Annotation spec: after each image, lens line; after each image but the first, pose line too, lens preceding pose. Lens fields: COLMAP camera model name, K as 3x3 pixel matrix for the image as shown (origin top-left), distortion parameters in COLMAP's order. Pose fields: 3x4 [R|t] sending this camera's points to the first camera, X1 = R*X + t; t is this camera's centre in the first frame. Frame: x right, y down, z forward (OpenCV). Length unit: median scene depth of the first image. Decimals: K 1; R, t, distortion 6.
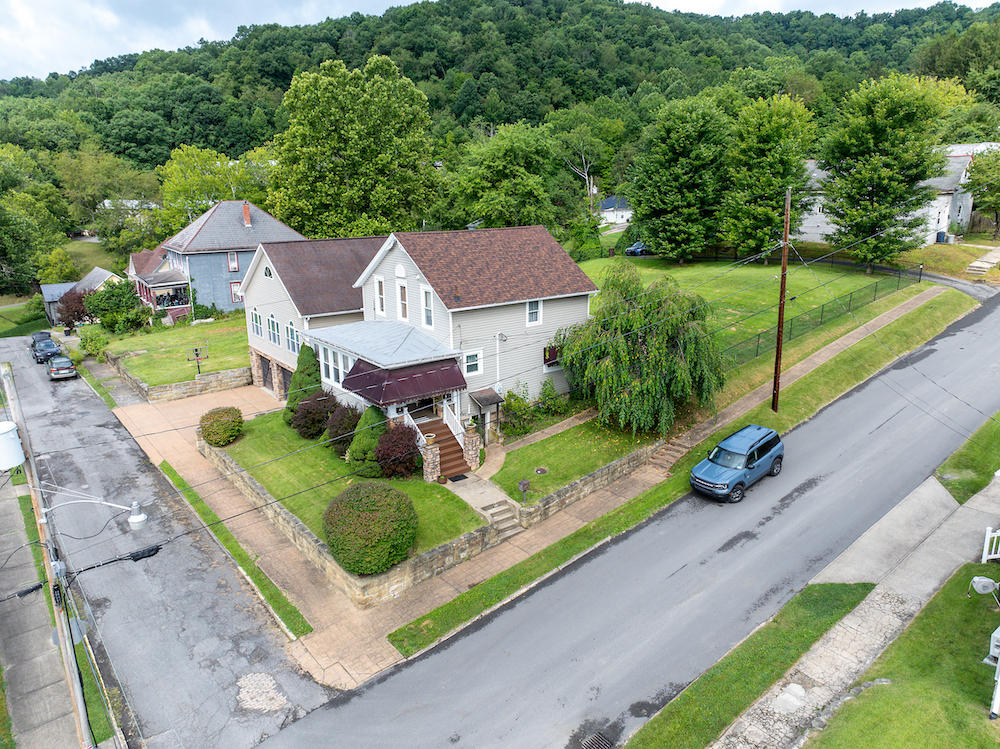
lens RADIAL K [[695.9, 0, 501.3], [0, 695.9, 371.5], [0, 0, 1]] dist [-0.010158, 0.002461]
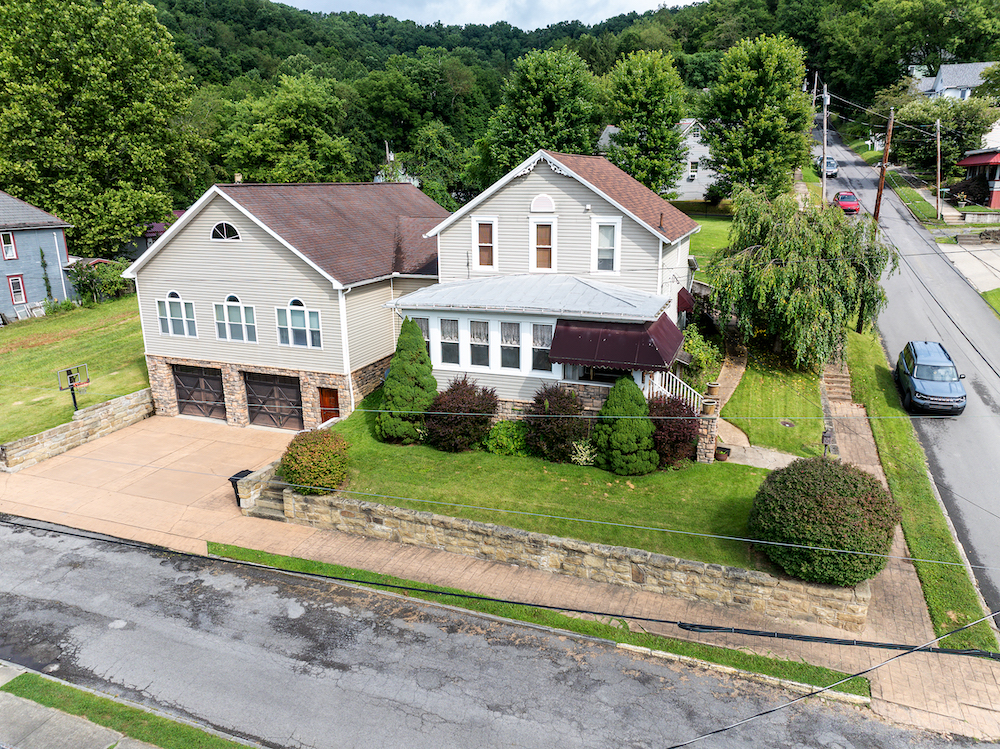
lens RADIAL K [[695.9, 0, 503.4], [0, 695.9, 371.8], [0, 0, 1]] dist [-0.010158, 0.002461]
pose [[0.848935, -0.141509, 0.509200, -0.487222], [0.140409, 0.989251, 0.040829, -0.002249], [-0.509504, 0.036835, 0.859679, 0.325595]]
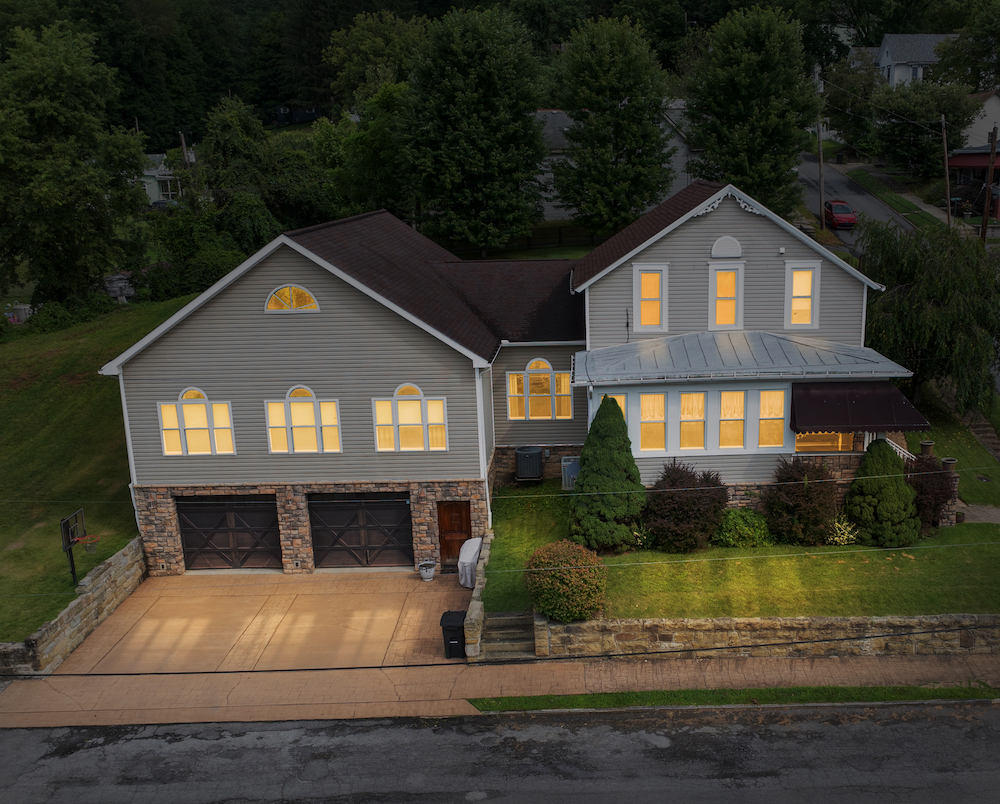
lens RADIAL K [[1096.9, 0, 610.3], [0, 1096.9, 496.5], [0, 0, 1]] dist [-0.032165, 0.000000]
pose [[0.590321, -0.238294, 0.771192, -0.843003], [0.219375, 0.966830, 0.130822, -0.066756], [-0.776785, 0.091954, 0.623016, 0.411862]]
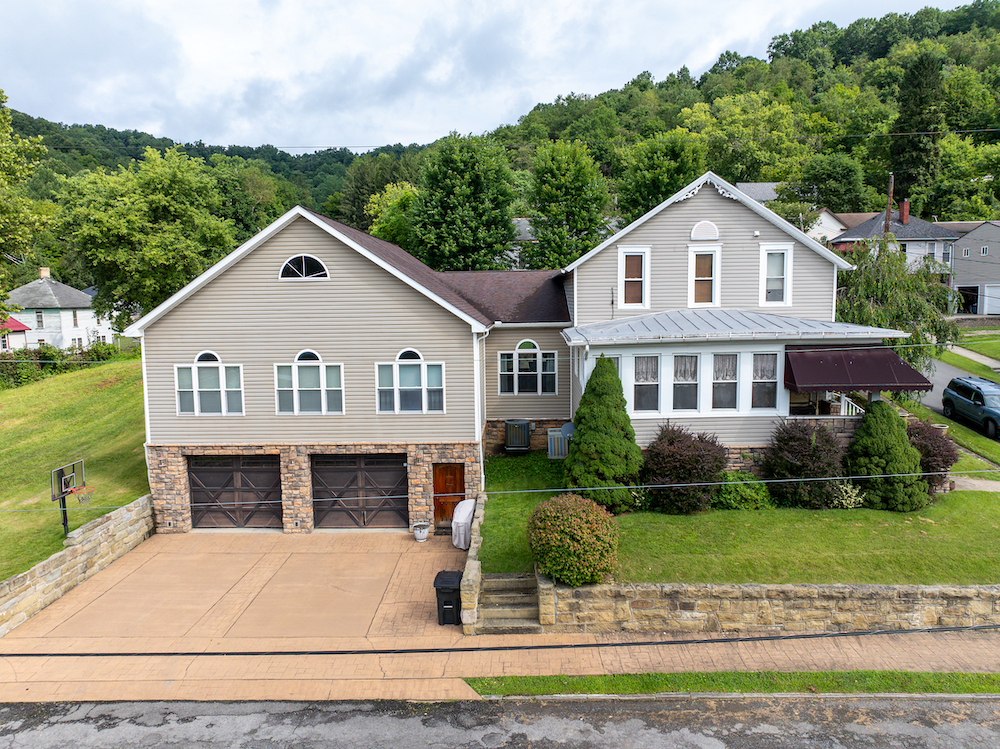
lens RADIAL K [[695.9, 0, 504.3], [0, 695.9, 370.8], [0, 0, 1]] dist [-0.010158, 0.002461]
pose [[0.630221, -0.085040, 0.771745, -0.666236], [0.212582, 0.974900, -0.066172, -0.007639], [-0.746747, 0.205762, 0.632480, 0.623295]]
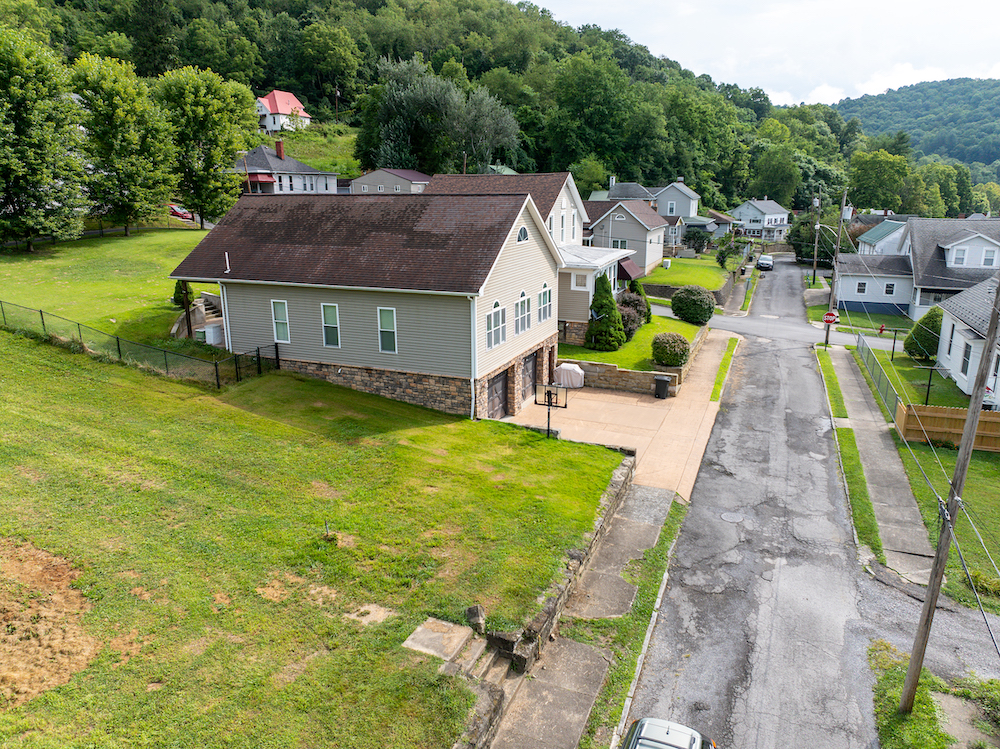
lens RADIAL K [[695.9, 0, 497.9], [0, 695.9, 372.5], [0, 0, 1]] dist [-0.010158, 0.002461]
pose [[-0.494780, -0.214661, 0.842089, -1.024131], [0.235609, 0.899582, 0.367752, -0.302969], [-0.836470, 0.380360, -0.394519, 1.437596]]
